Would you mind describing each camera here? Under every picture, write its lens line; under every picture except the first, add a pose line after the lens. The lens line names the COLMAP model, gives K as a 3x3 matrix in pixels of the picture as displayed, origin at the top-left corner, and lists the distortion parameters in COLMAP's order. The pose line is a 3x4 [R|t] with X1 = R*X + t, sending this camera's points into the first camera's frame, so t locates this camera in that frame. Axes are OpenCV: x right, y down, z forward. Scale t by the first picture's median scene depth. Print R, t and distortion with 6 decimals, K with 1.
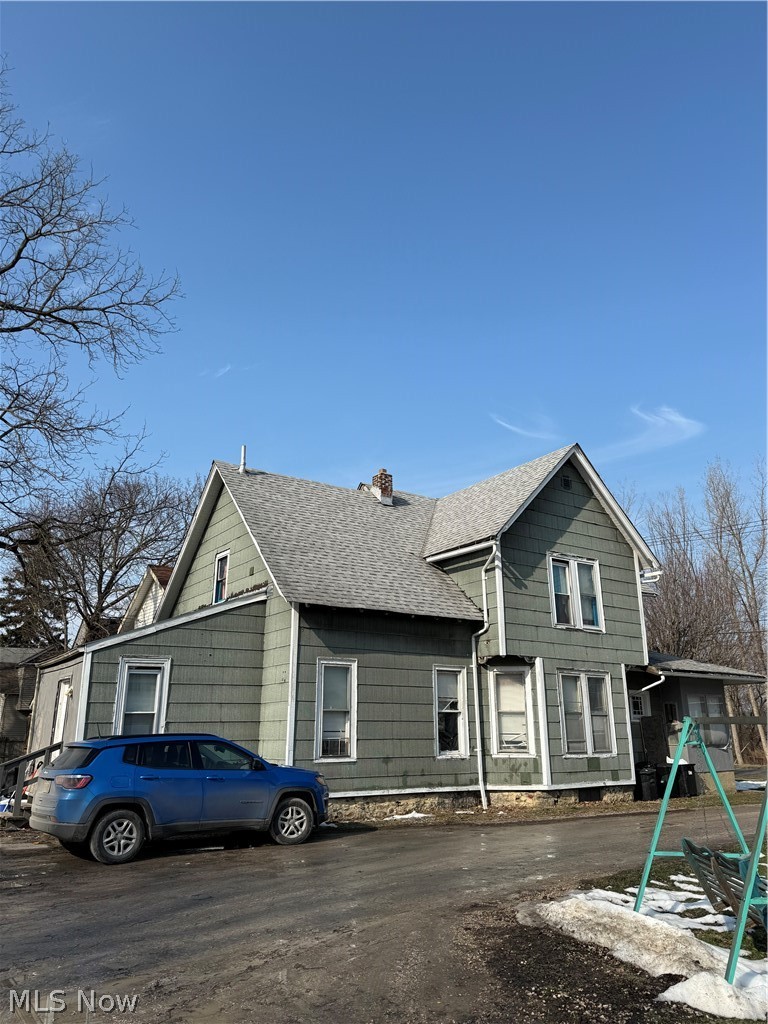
lens RADIAL K [[763.8, 0, 384.0], [0, 763.8, 512.0], [0, 0, 1]] dist [0.027992, -0.007248]
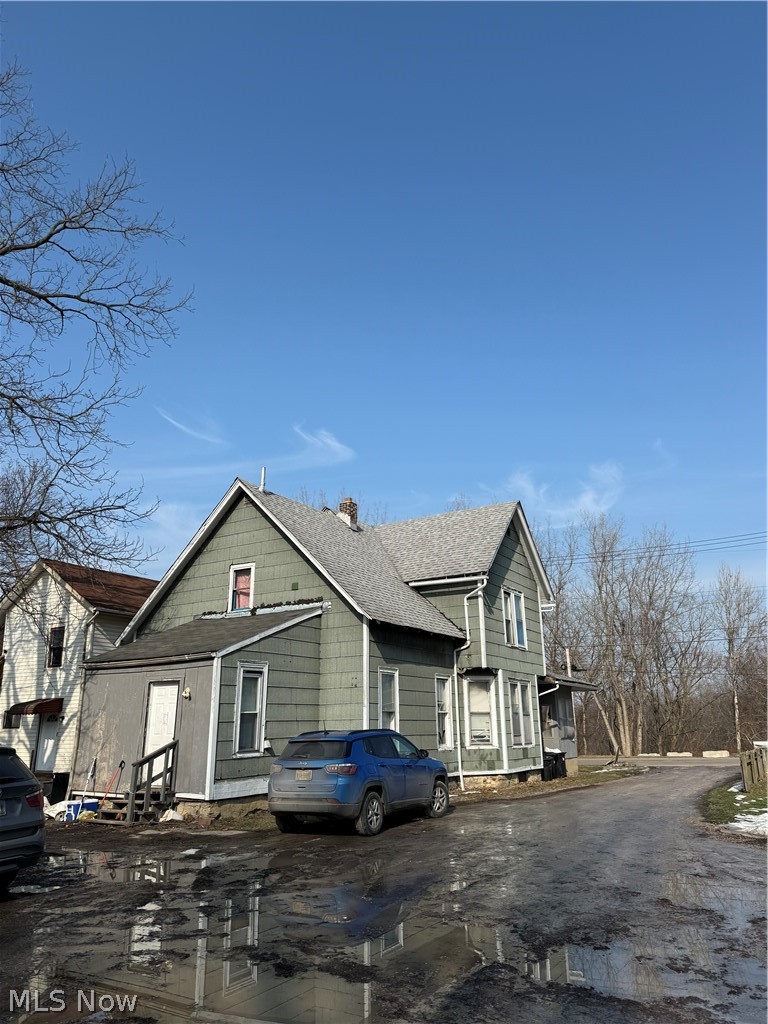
lens RADIAL K [[763.8, 0, 384.0], [0, 763.8, 512.0], [0, 0, 1]] dist [0.027992, -0.007248]
pose [[0.907674, 0.108262, 0.405471, -0.520828], [-0.108442, 0.993846, -0.022605, -0.019454], [-0.405423, -0.023452, 0.913828, -0.072584]]
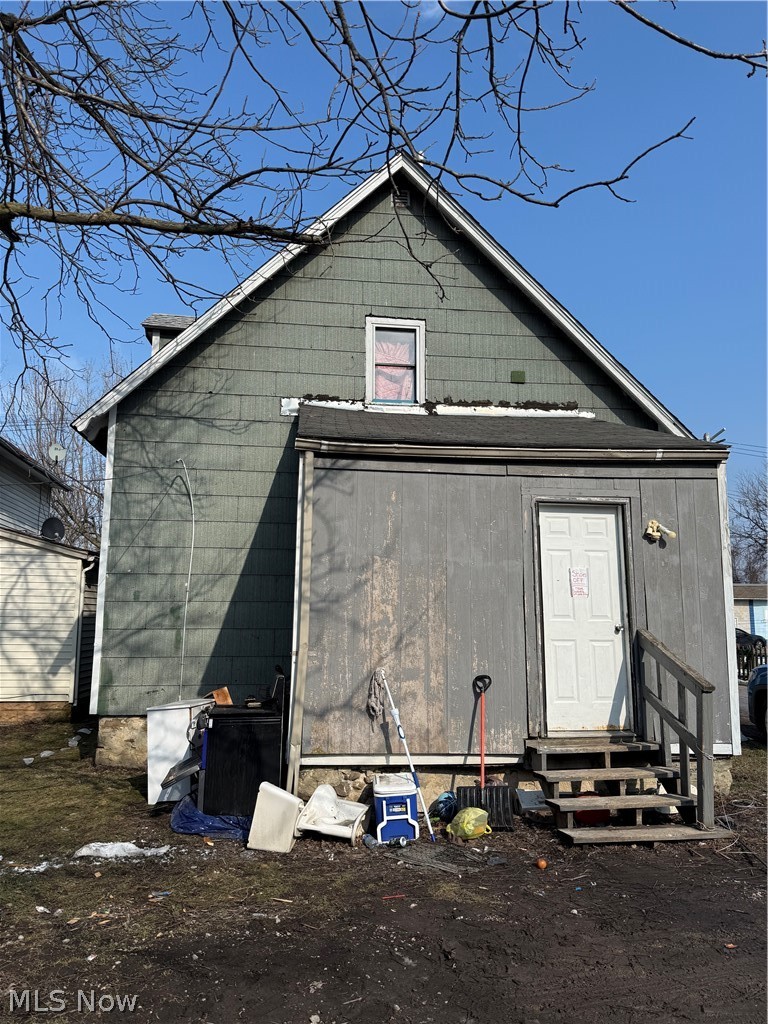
lens RADIAL K [[790.0, 0, 384.0], [0, 790.0, 512.0], [0, 0, 1]] dist [0.044029, 0.000145]
pose [[0.455264, 0.150925, 0.877472, -0.782636], [-0.251655, 0.967155, -0.035783, 0.237743], [-0.854052, -0.204530, 0.478292, 0.759655]]
